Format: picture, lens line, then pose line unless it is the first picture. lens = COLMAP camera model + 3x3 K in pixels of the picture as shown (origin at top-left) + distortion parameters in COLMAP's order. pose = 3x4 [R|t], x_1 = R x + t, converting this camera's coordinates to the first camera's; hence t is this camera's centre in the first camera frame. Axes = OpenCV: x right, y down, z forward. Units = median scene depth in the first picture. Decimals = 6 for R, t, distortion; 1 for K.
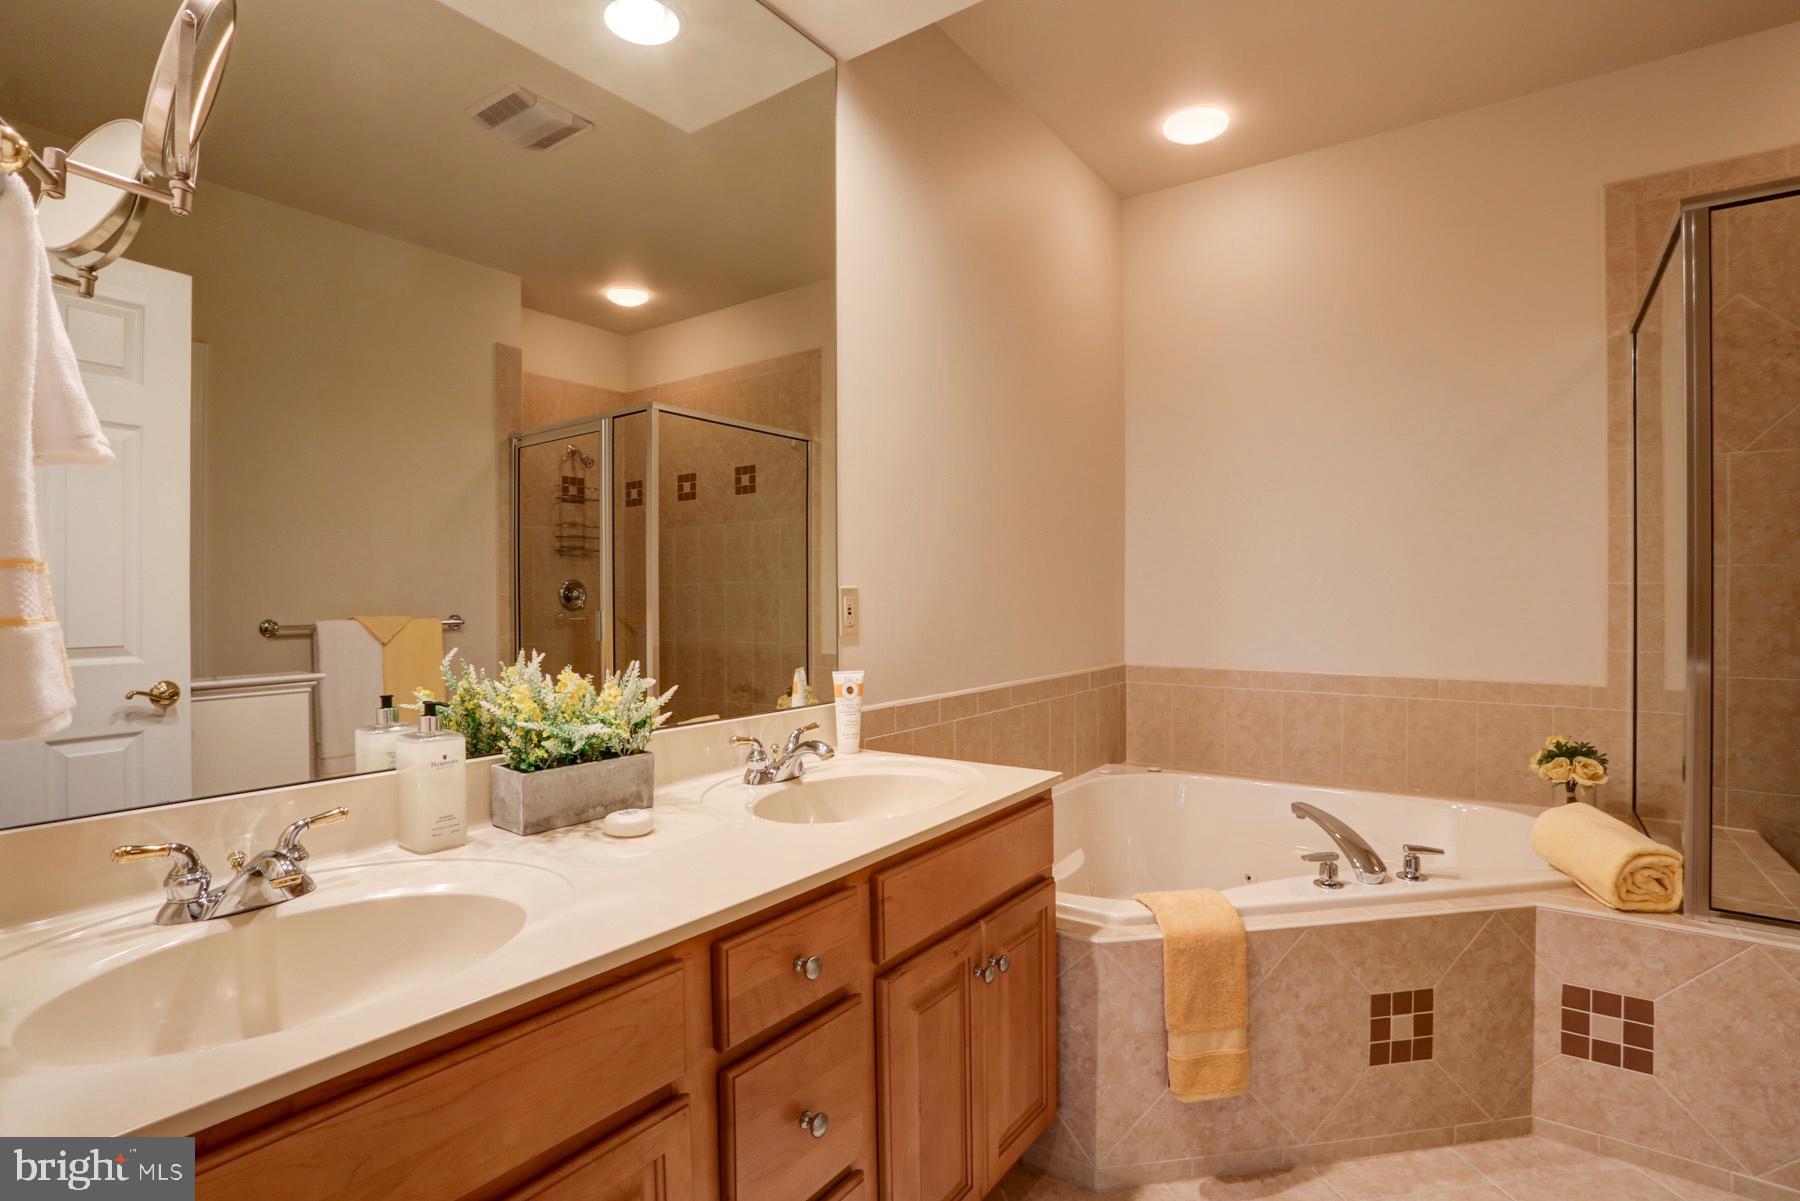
lens RADIAL K [[878.1, 0, 889.0], [0, 878.1, 598.7], [0, 0, 1]] dist [-0.068595, 0.025967]
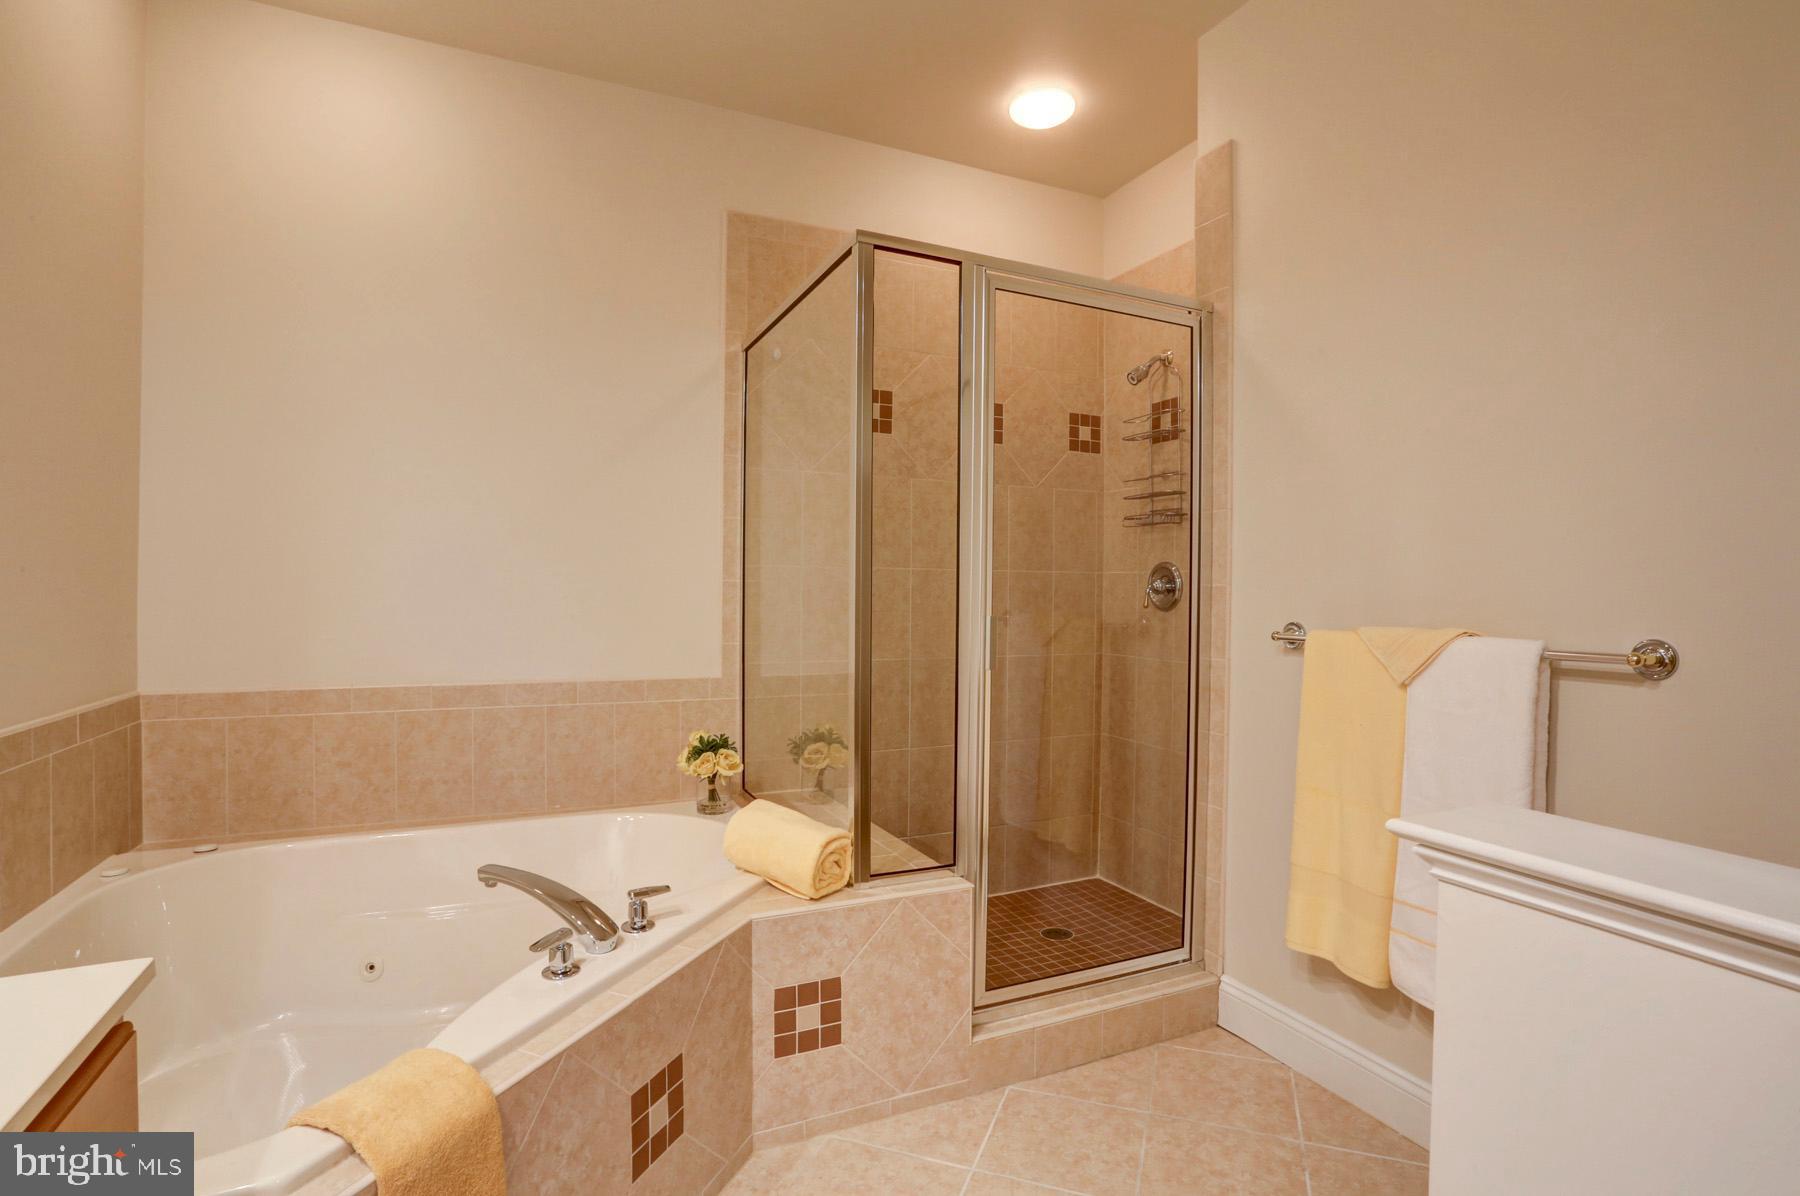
lens RADIAL K [[872.4, 0, 896.2], [0, 872.4, 596.9], [0, 0, 1]] dist [-0.071760, 0.029261]
pose [[0.480534, -0.002345, 0.876973, -0.009561], [-0.005667, 0.999967, 0.005779, -0.006860], [-0.876958, -0.007747, 0.480505, 0.377969]]
